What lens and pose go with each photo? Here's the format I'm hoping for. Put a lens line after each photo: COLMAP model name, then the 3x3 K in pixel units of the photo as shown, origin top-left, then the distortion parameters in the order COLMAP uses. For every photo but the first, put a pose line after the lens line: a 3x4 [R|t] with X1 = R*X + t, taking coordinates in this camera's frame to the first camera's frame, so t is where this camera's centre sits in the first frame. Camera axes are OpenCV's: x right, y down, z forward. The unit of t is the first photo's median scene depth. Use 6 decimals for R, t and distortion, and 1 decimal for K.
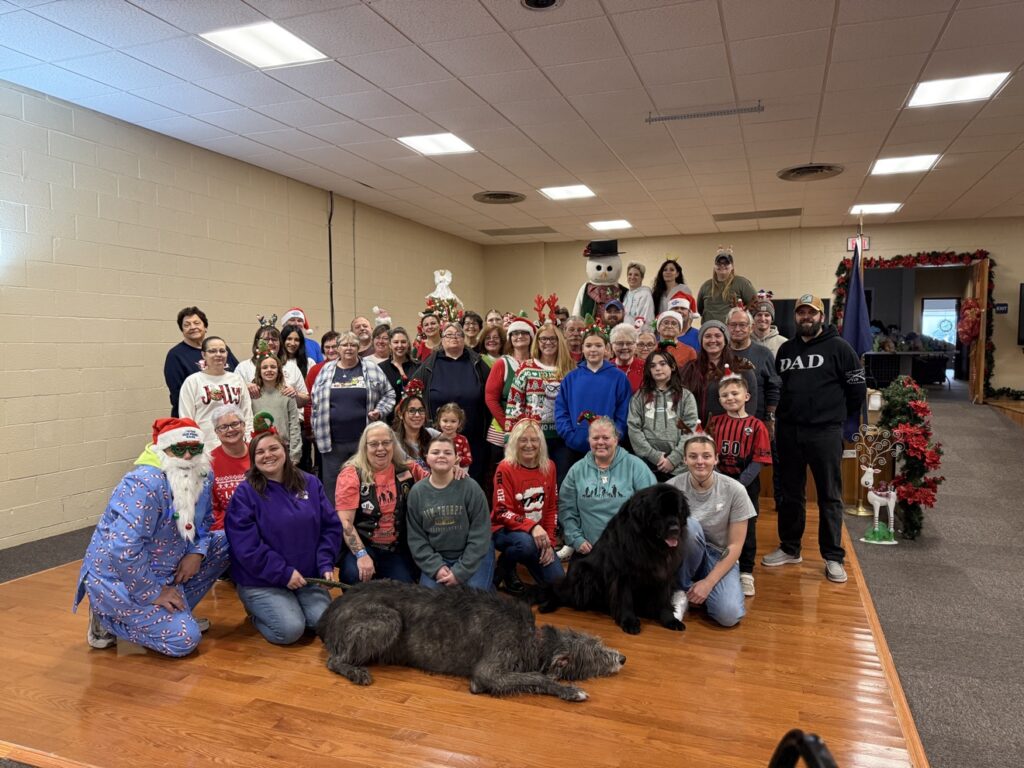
lens RADIAL K [[727.3, 0, 515.7], [0, 727.3, 380.2], [0, 0, 1]] dist [0.072552, -0.096690]
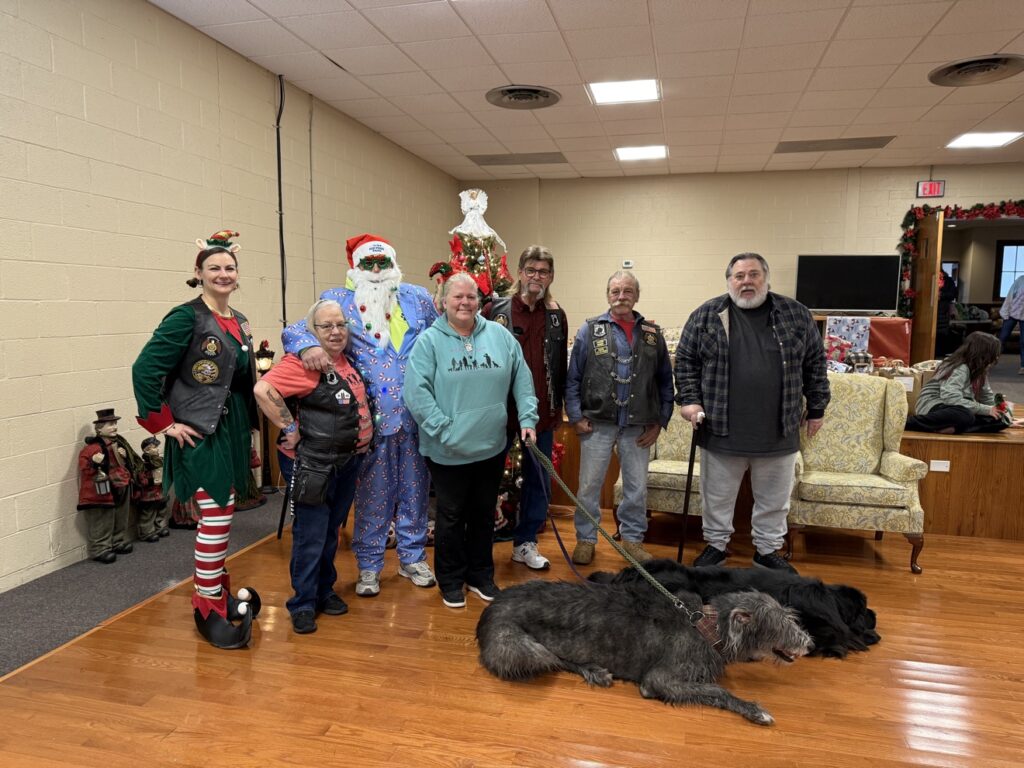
lens RADIAL K [[727.3, 0, 509.1], [0, 727.3, 382.7], [0, 0, 1]] dist [0.072552, -0.096690]
pose [[0.994166, 0.001642, 0.107845, -0.108551], [-0.007661, 0.998434, 0.055415, -0.014321], [-0.107585, -0.055918, 0.992622, 0.274102]]
